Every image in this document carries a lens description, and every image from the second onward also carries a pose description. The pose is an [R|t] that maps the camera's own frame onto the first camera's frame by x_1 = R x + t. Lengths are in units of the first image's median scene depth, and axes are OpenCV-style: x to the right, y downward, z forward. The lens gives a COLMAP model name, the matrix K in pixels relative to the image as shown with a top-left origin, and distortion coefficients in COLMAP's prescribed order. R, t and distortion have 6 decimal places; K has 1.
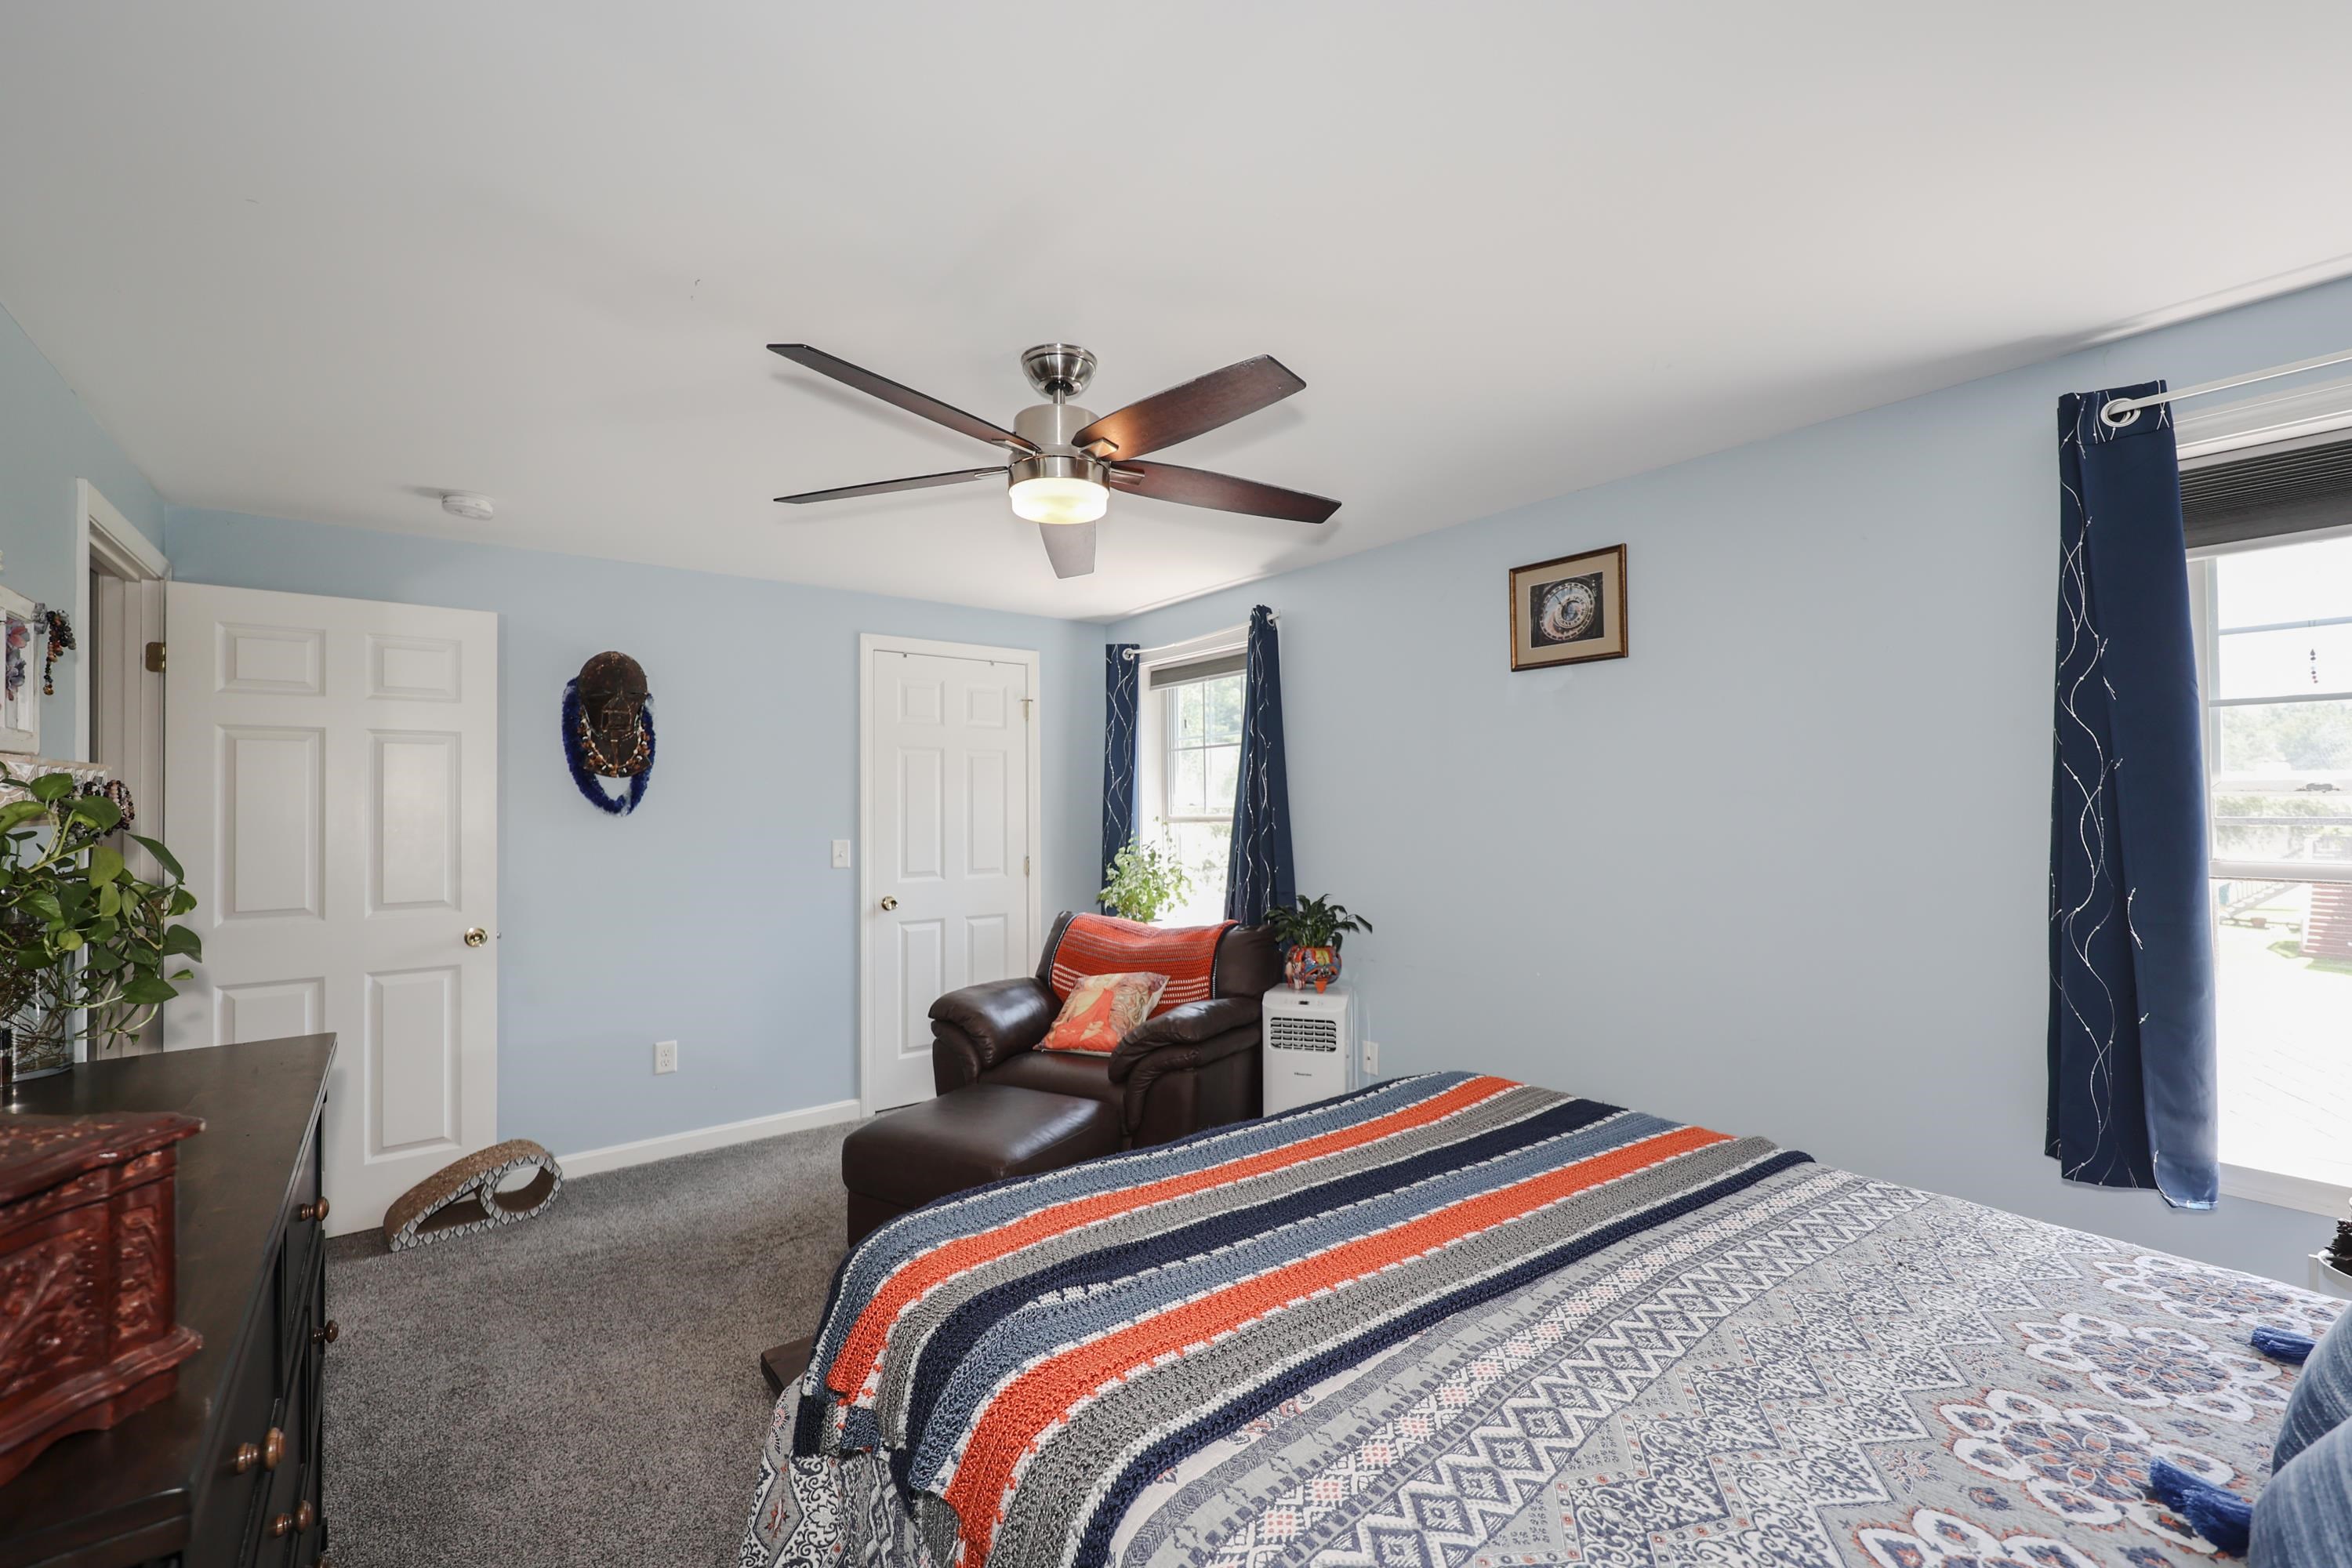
lens RADIAL K [[982.5, 0, 1181.7], [0, 982.5, 783.7], [0, 0, 1]] dist [-0.000366, 0.000318]
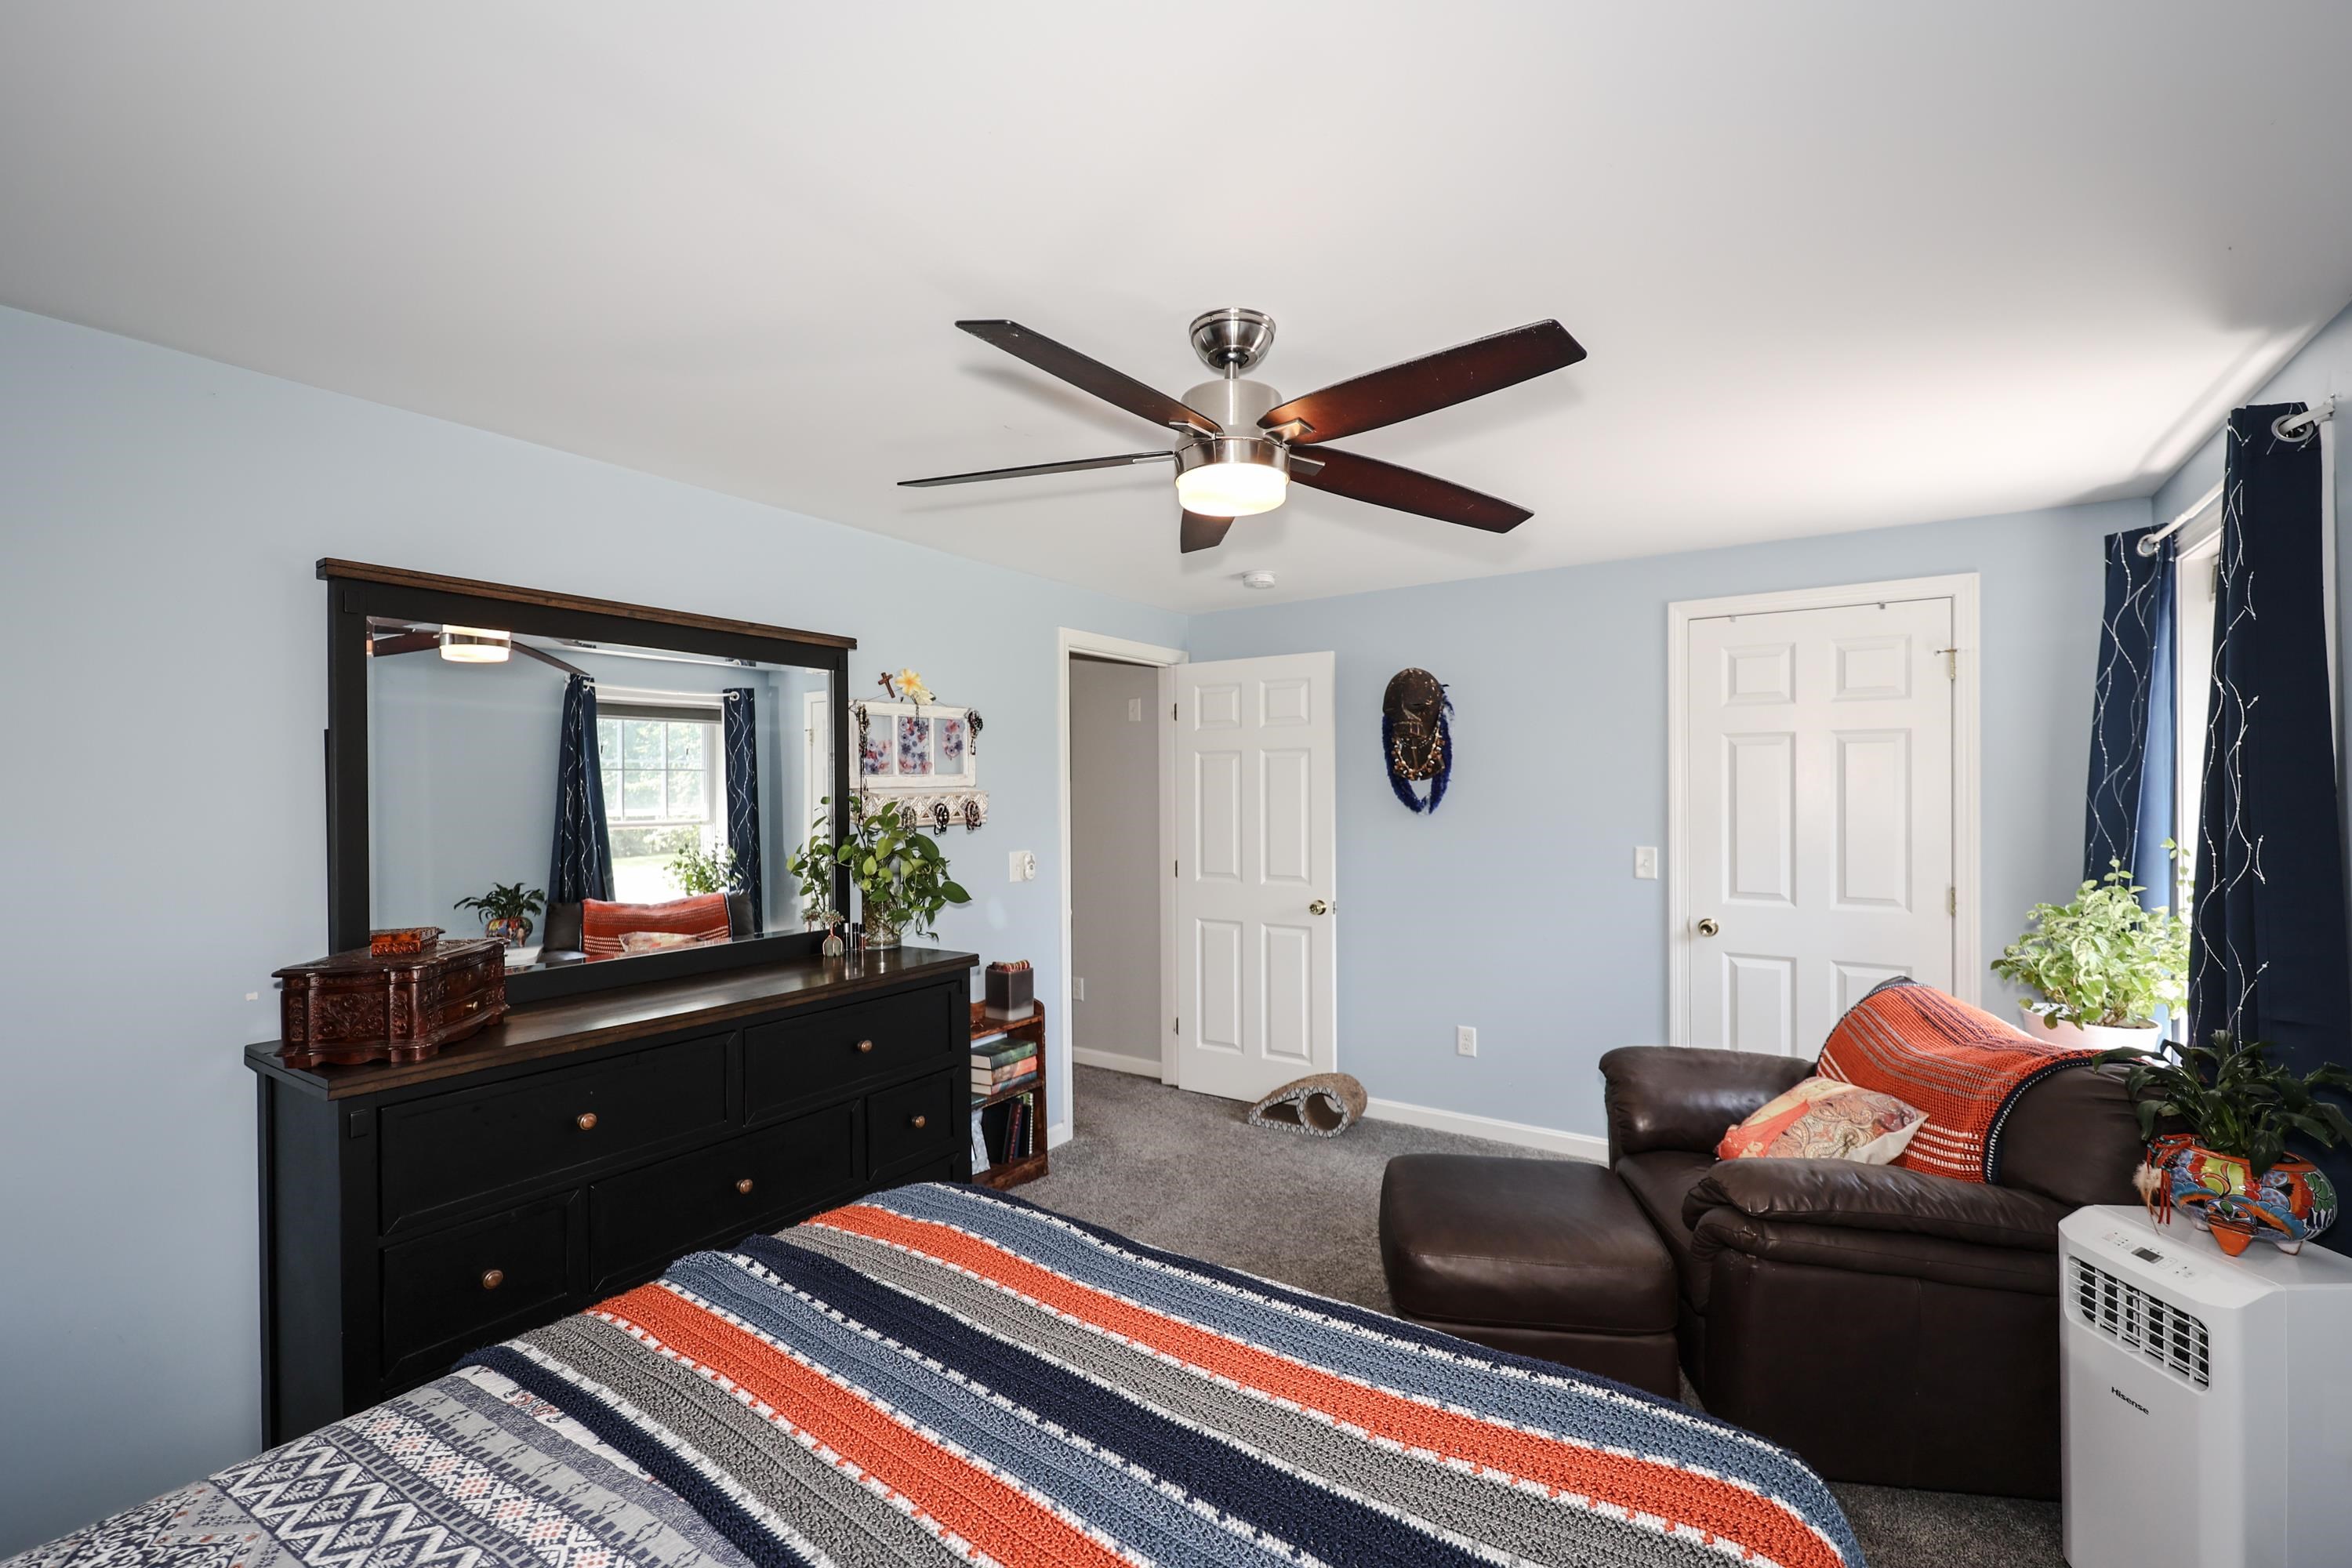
lens RADIAL K [[982.5, 0, 1181.9], [0, 982.5, 796.7], [0, 0, 1]] dist [-0.000366, 0.000318]
pose [[0.318969, 0.014877, -0.947648, 0.401496], [0.026883, 0.999332, 0.024737, -0.022770], [0.947384, -0.033366, 0.318356, 0.387976]]
